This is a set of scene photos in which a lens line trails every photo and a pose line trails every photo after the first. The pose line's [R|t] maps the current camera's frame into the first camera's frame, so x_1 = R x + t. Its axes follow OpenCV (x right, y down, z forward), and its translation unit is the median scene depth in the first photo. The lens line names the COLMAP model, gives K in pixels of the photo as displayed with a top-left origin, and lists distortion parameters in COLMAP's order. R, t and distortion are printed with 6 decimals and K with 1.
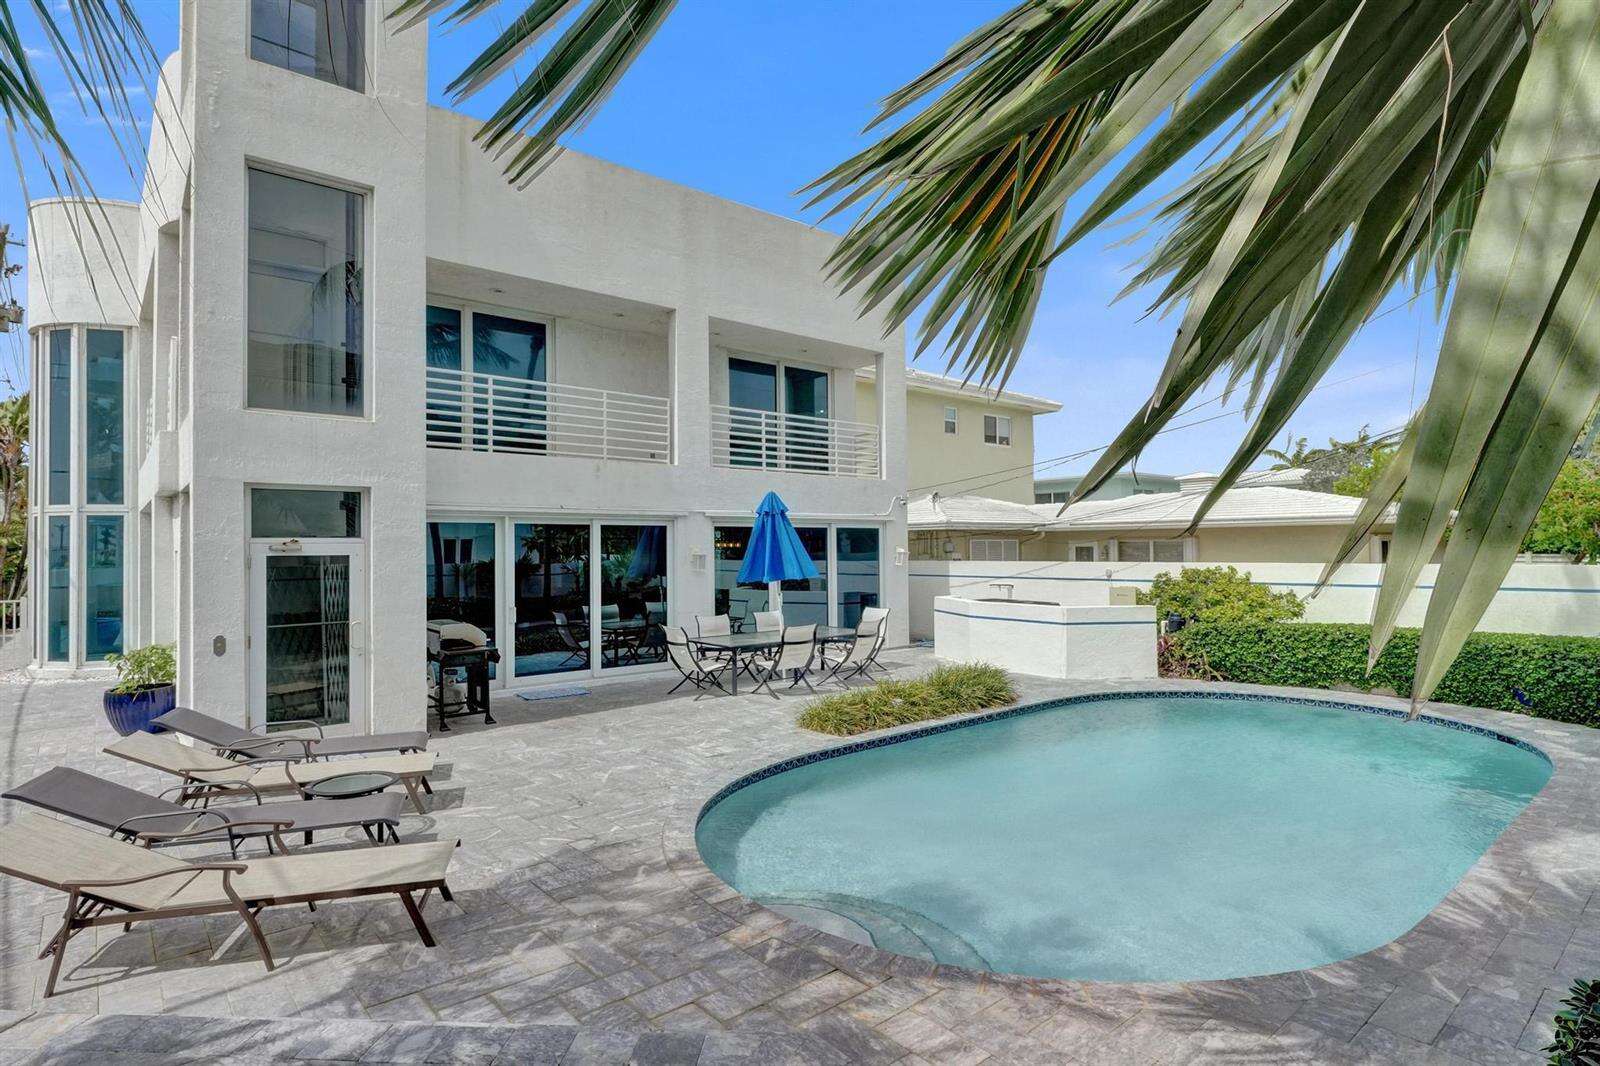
lens RADIAL K [[834.8, 0, 803.2], [0, 834.8, 541.3], [0, 0, 1]] dist [-0.002378, -0.002769]
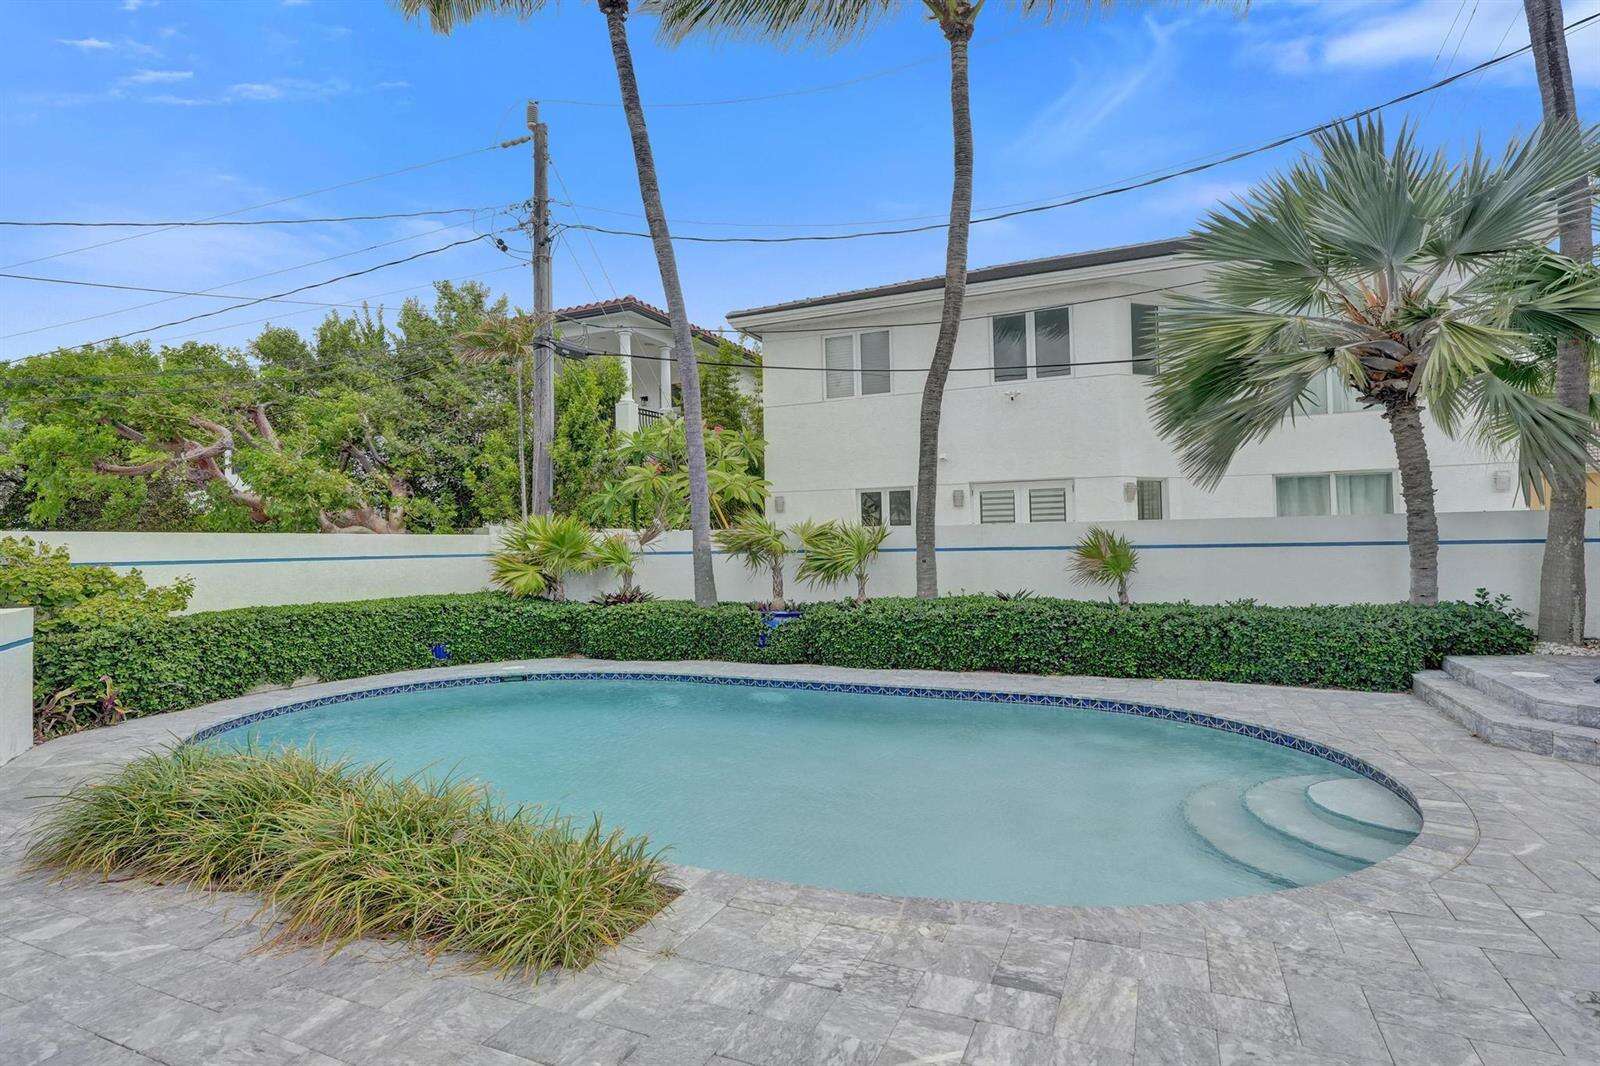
lens RADIAL K [[803.8, 0, 800.0], [0, 803.8, 533.0], [0, 0, 1]] dist [-0.004628, -0.000732]
pose [[-0.427248, 0.030245, 0.903629, -0.244037], [0.011816, 0.999542, -0.027869, 0.052285], [-0.904057, -0.001230, -0.427409, 0.809422]]
